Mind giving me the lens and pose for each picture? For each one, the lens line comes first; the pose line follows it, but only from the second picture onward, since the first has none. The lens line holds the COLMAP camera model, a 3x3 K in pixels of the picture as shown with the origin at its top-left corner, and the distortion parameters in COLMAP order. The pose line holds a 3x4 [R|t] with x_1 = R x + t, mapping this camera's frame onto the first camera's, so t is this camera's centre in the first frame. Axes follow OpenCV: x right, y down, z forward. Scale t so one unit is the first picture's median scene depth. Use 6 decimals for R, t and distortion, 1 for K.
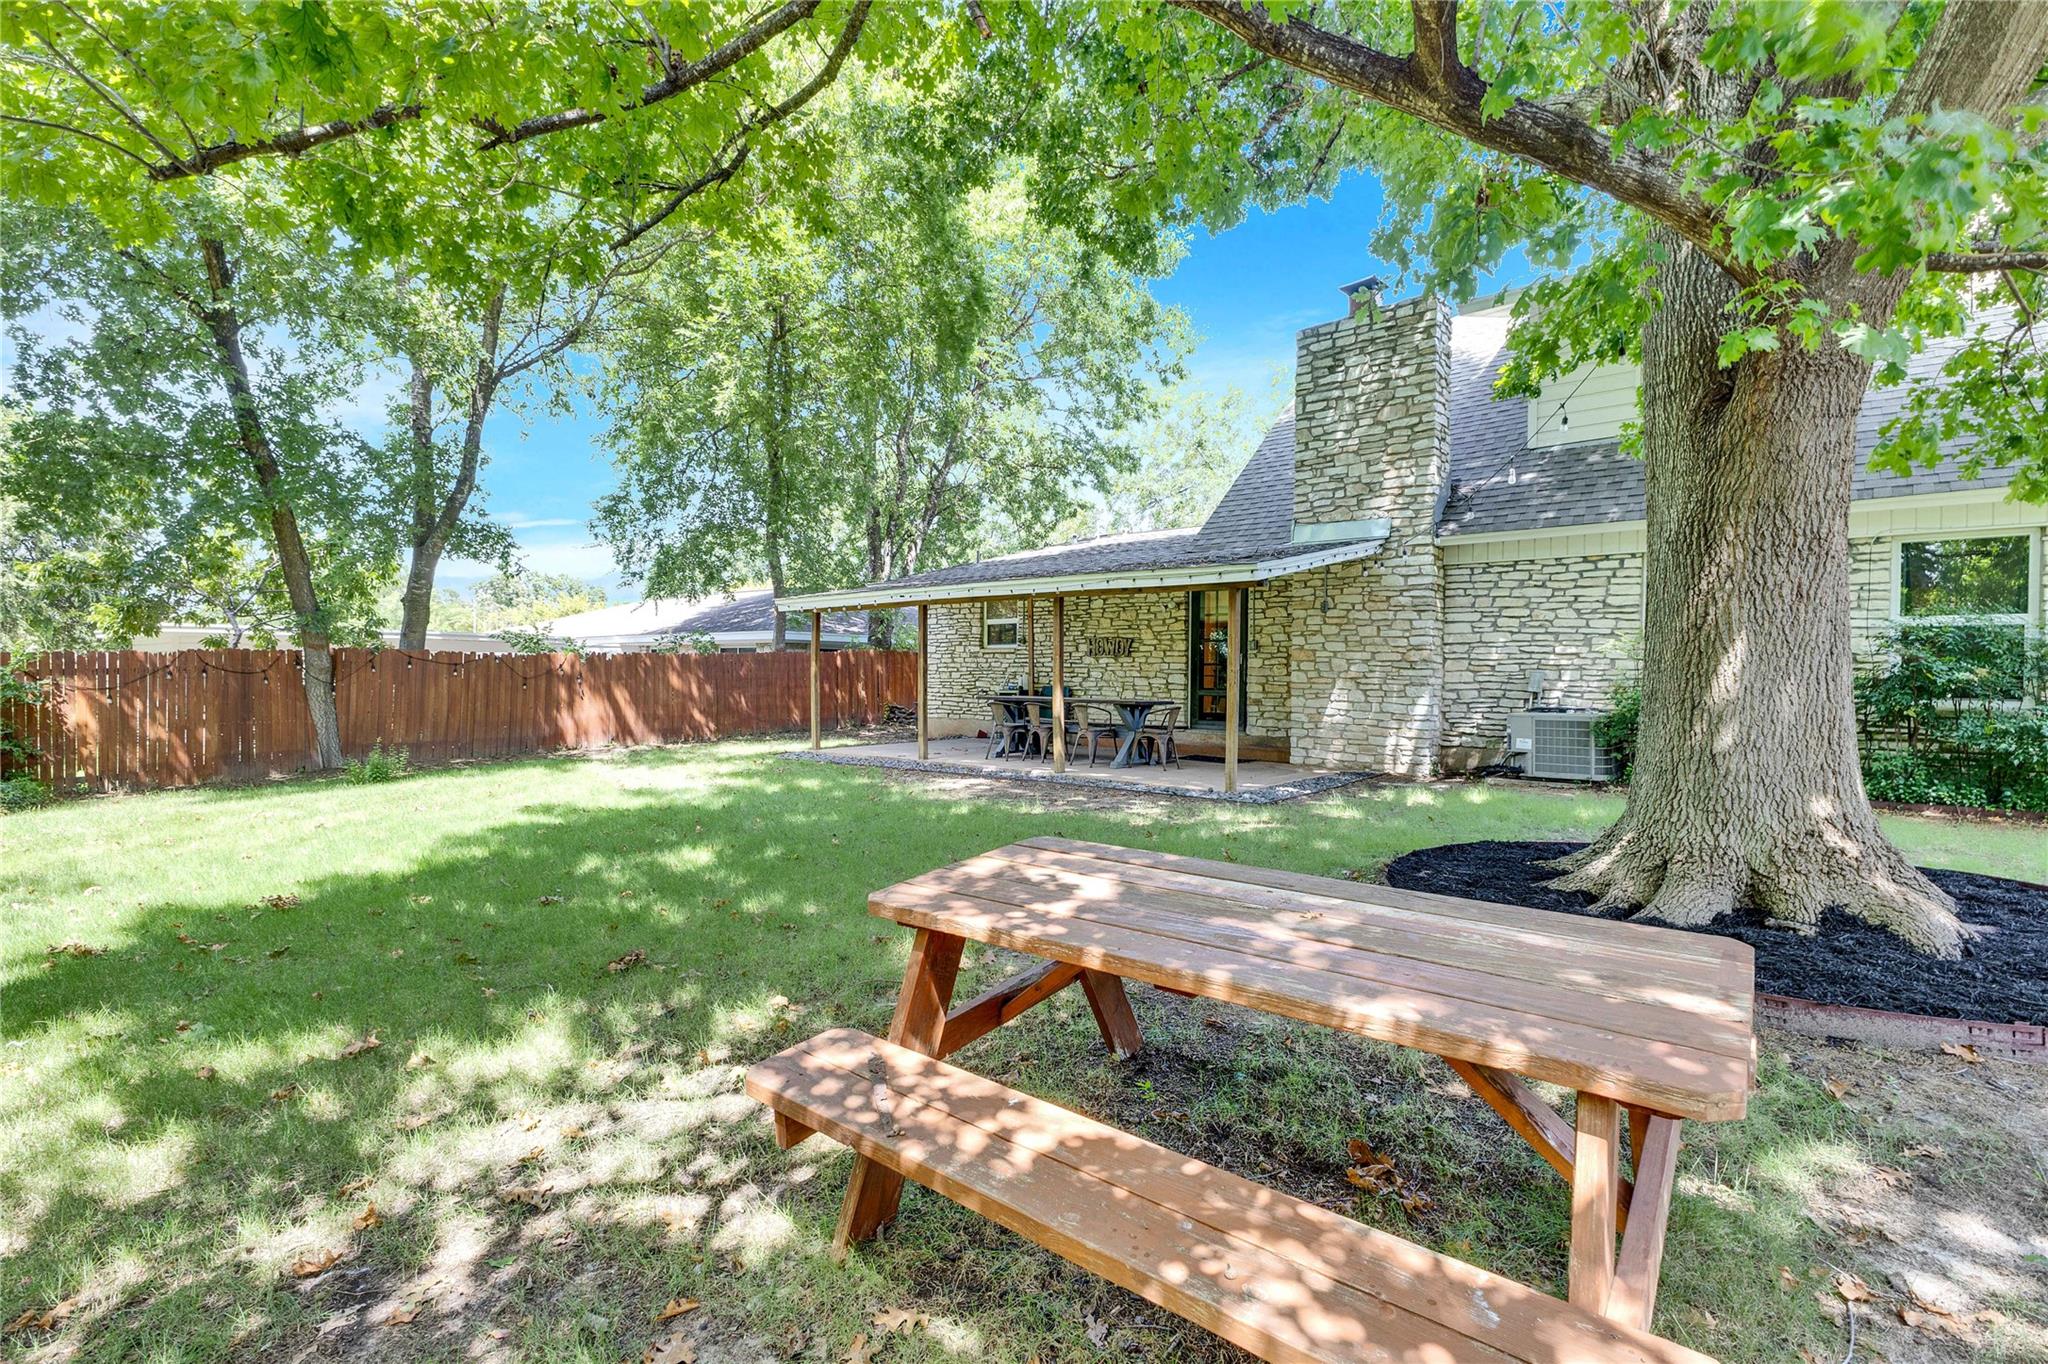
lens RADIAL K [[881.7, 0, 1026.1], [0, 881.7, 681.5], [0, 0, 1]] dist [0.002207, -0.000229]
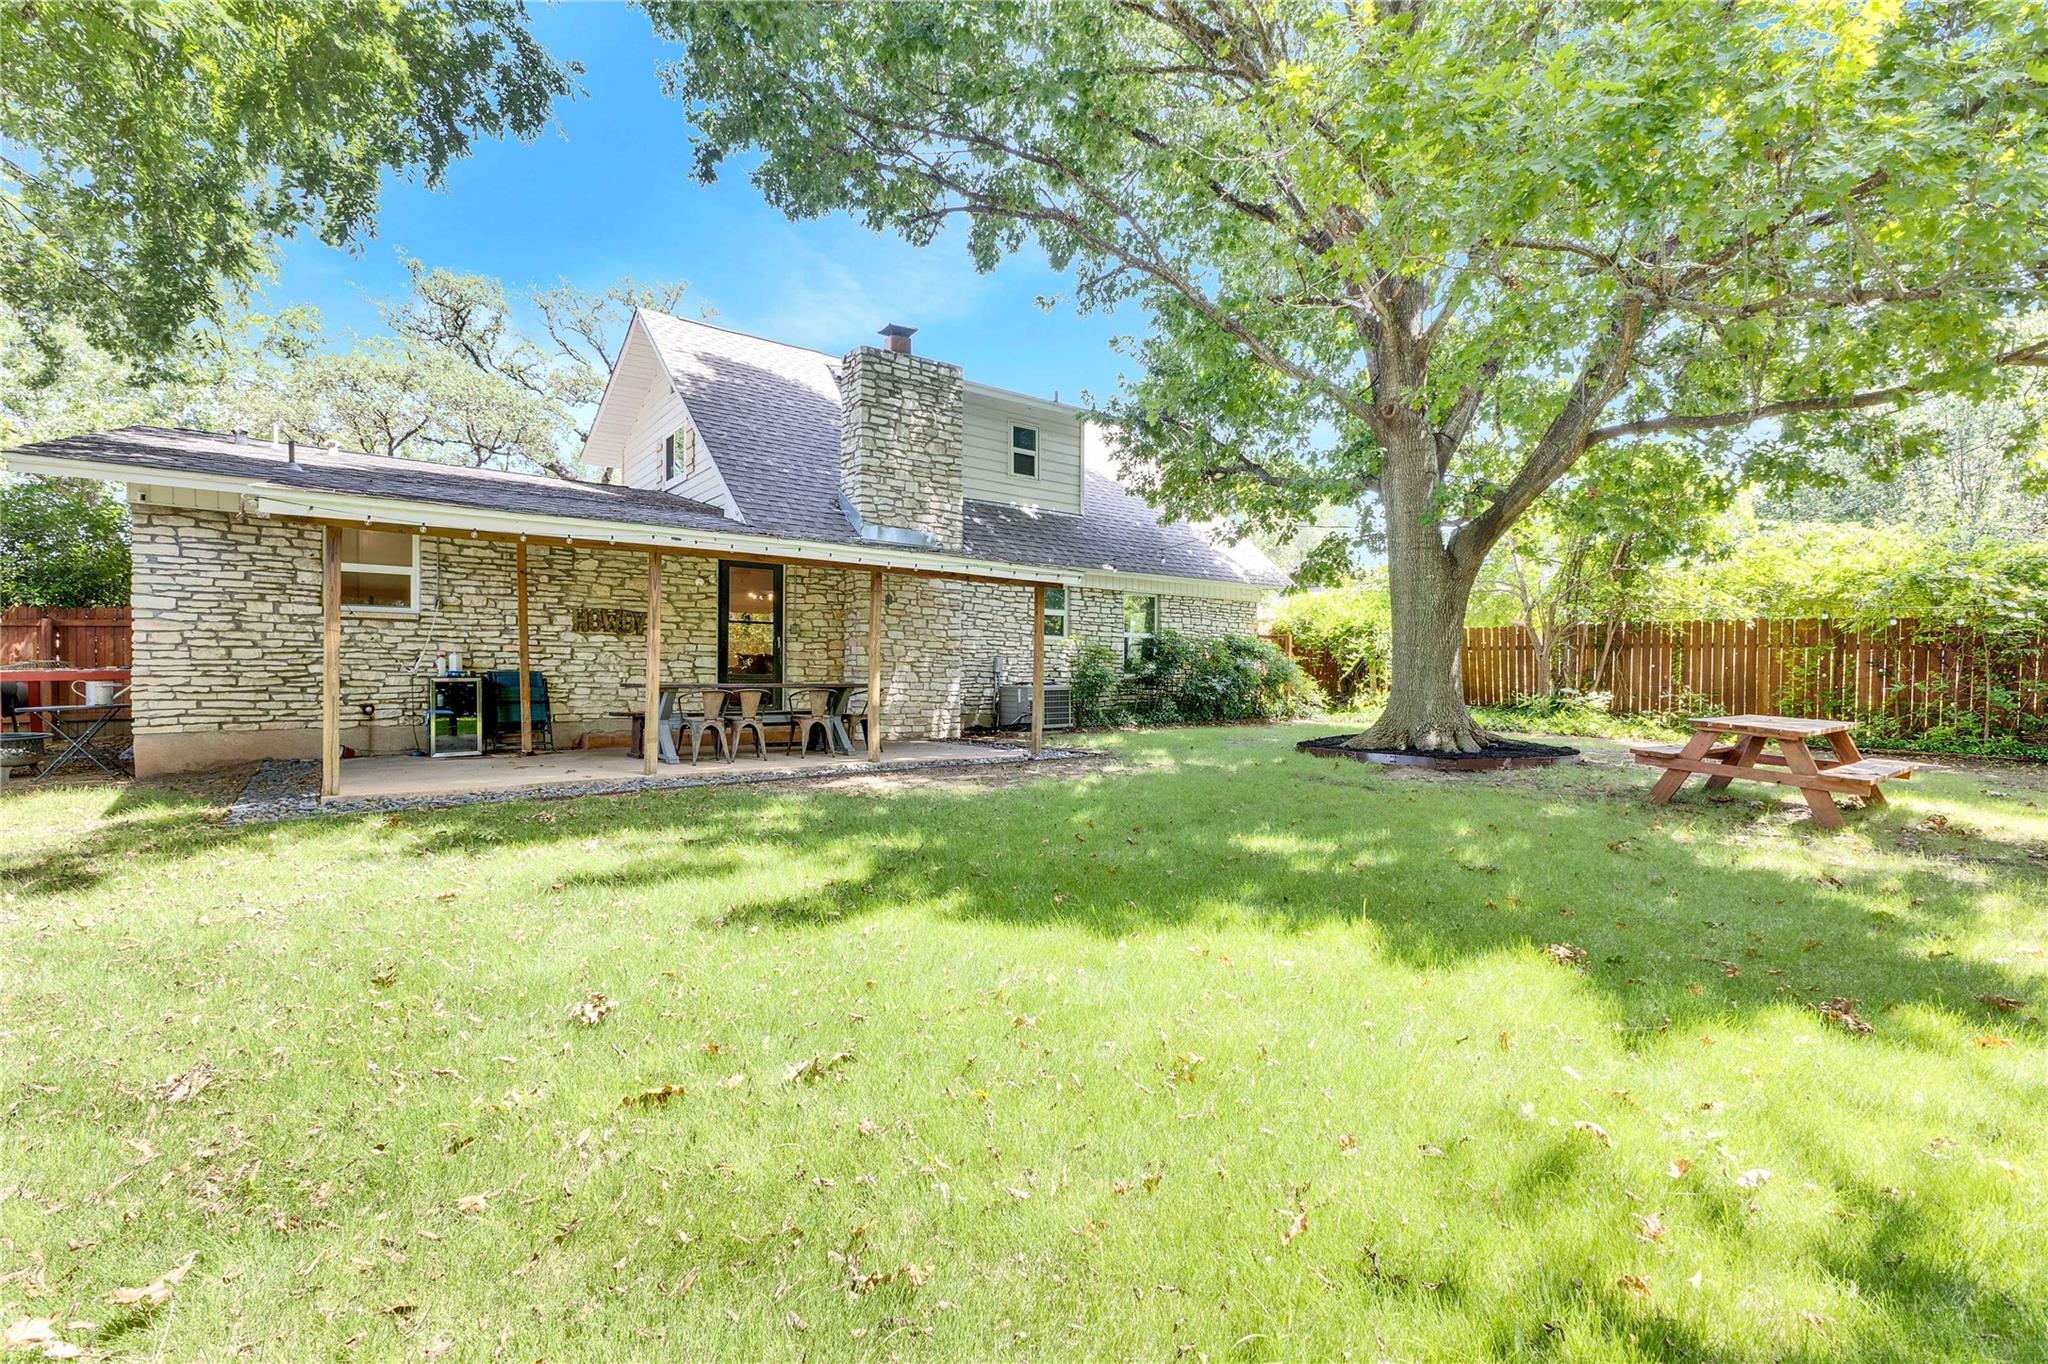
lens RADIAL K [[881.7, 0, 1026.1], [0, 881.7, 681.5], [0, 0, 1]] dist [0.002207, -0.000229]
pose [[0.248736, -0.015909, 0.968441, -0.728787], [0.000684, 0.999868, 0.016249, 0.002923], [-0.968571, -0.003379, 0.248714, 0.543905]]
